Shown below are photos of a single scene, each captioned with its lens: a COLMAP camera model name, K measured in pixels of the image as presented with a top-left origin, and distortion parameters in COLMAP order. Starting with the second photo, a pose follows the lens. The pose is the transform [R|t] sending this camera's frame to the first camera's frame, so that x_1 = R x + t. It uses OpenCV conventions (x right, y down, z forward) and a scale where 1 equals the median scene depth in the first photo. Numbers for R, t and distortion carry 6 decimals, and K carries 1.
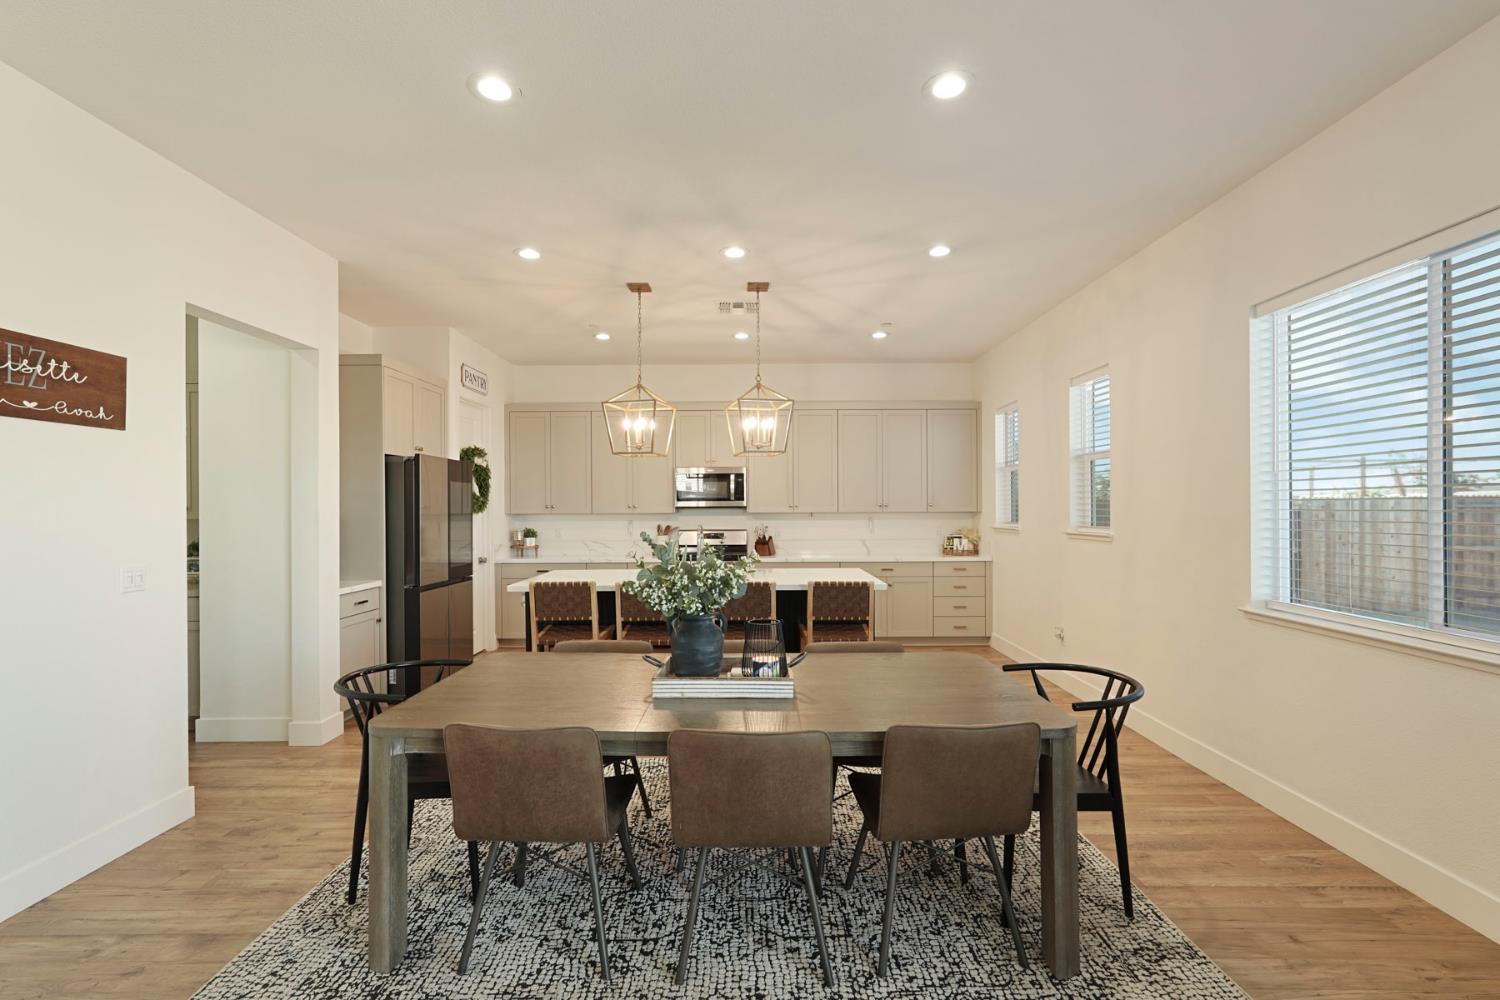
lens RADIAL K [[677.2, 0, 758.7], [0, 677.2, 518.1], [0, 0, 1]] dist [-0.001167, 0.000081]
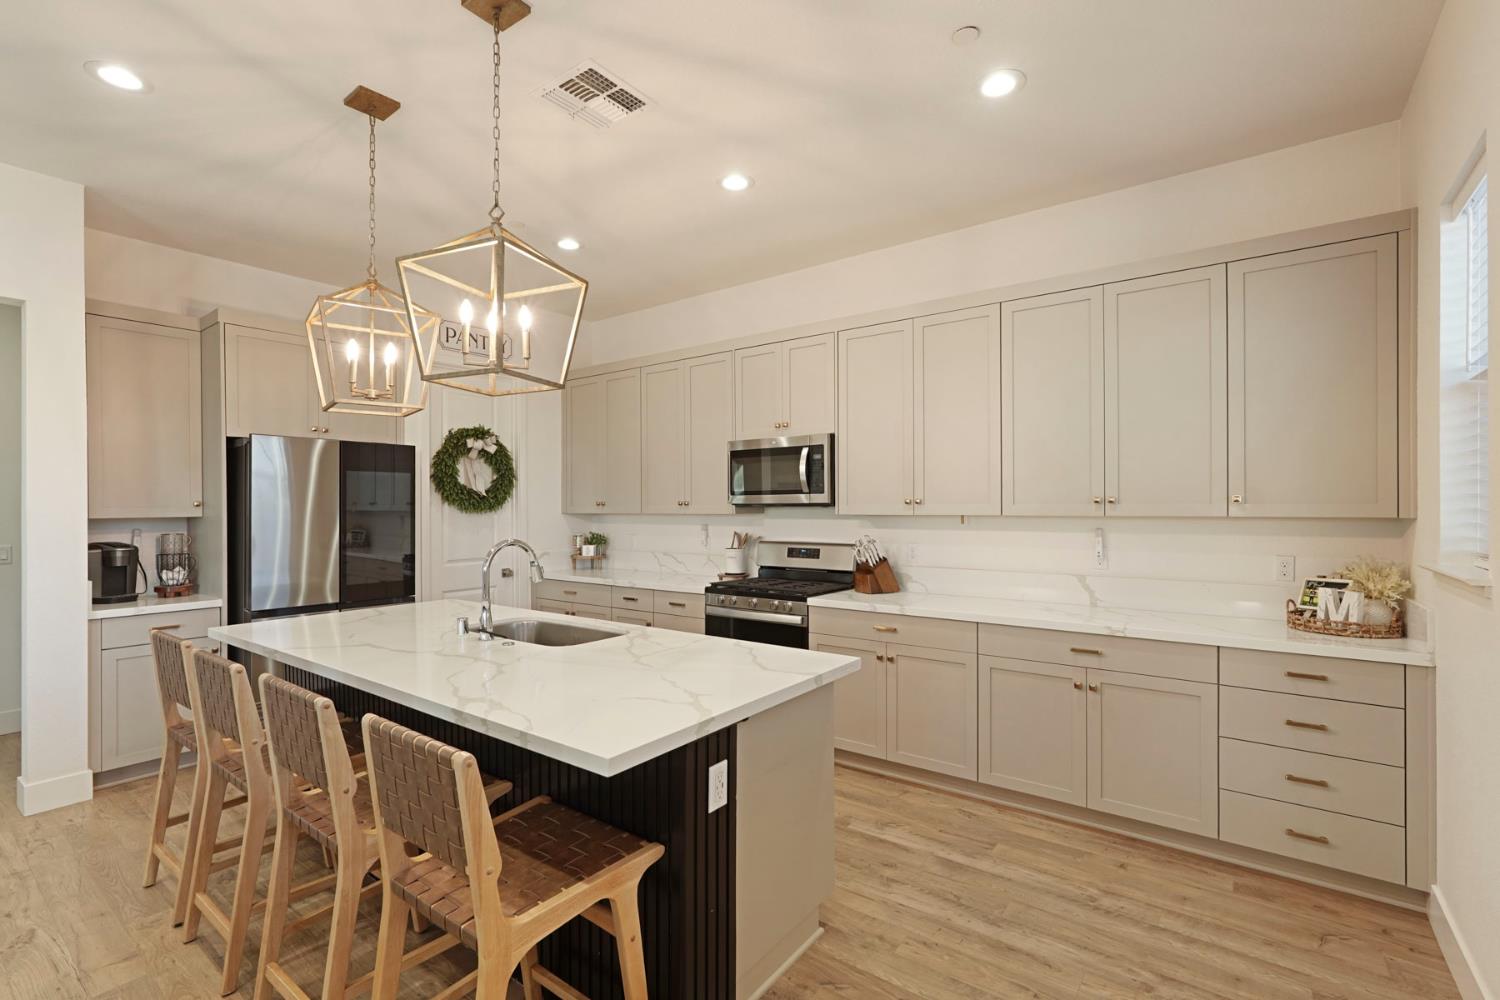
lens RADIAL K [[681.3, 0, 758.7], [0, 681.3, 506.4], [0, 0, 1]] dist [-0.000999, 0.000043]
pose [[0.792669, 0.002131, -0.609649, 0.280164], [-0.010106, 0.999902, -0.009645, -0.008753], [0.609569, 0.013807, 0.792613, 0.521984]]
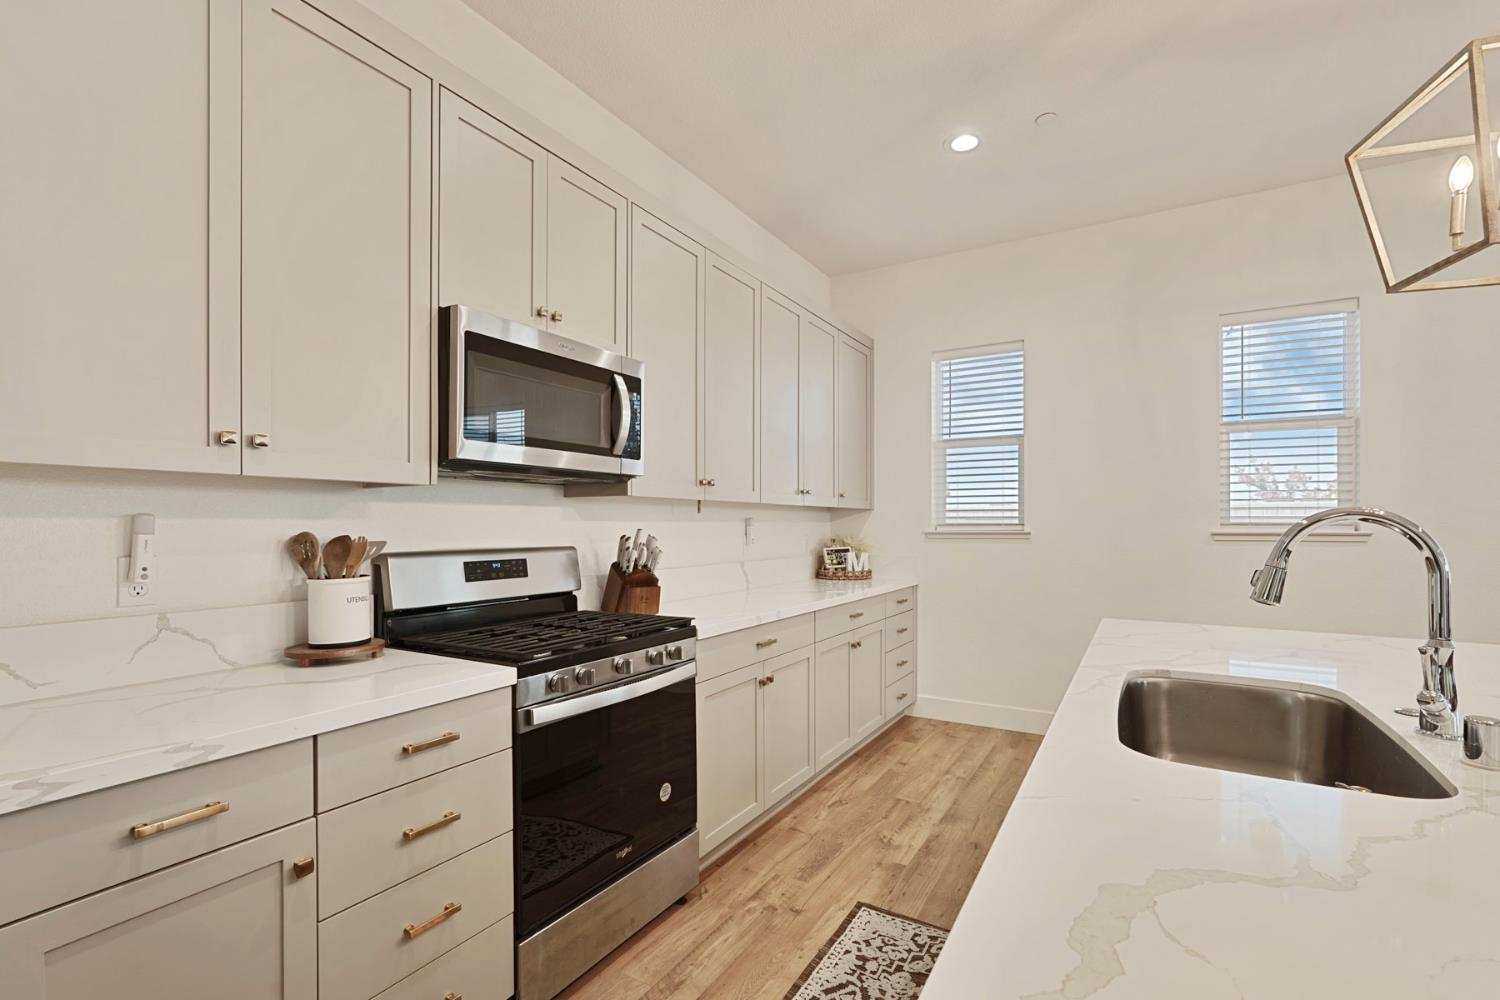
lens RADIAL K [[677.2, 0, 758.7], [0, 677.2, 518.1], [0, 0, 1]] dist [-0.001167, 0.000081]
pose [[0.515603, 0.012755, 0.856733, -0.282125], [0.012404, 0.999673, -0.022348, 0.012322], [-0.856738, 0.022149, 0.515276, 0.776489]]
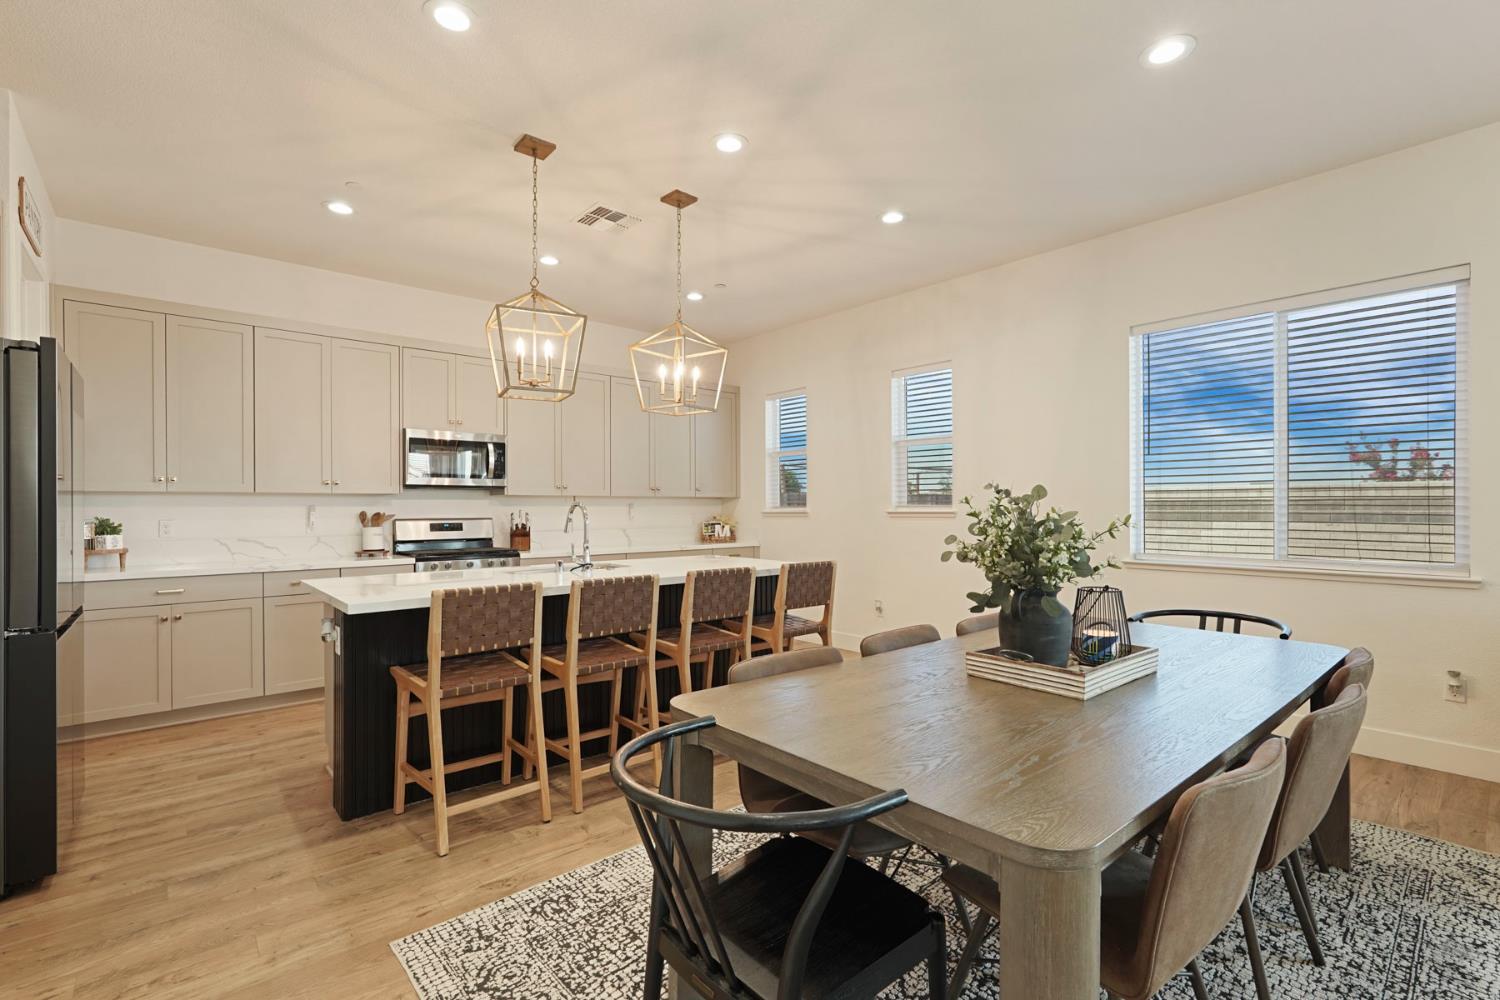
lens RADIAL K [[677.2, 0, 758.7], [0, 677.2, 518.1], [0, 0, 1]] dist [-0.001167, 0.000081]
pose [[0.748157, -0.007434, 0.663480, -0.315776], [0.011193, 0.999936, -0.001418, 0.022871], [-0.663428, 0.008487, 0.748192, 0.239736]]
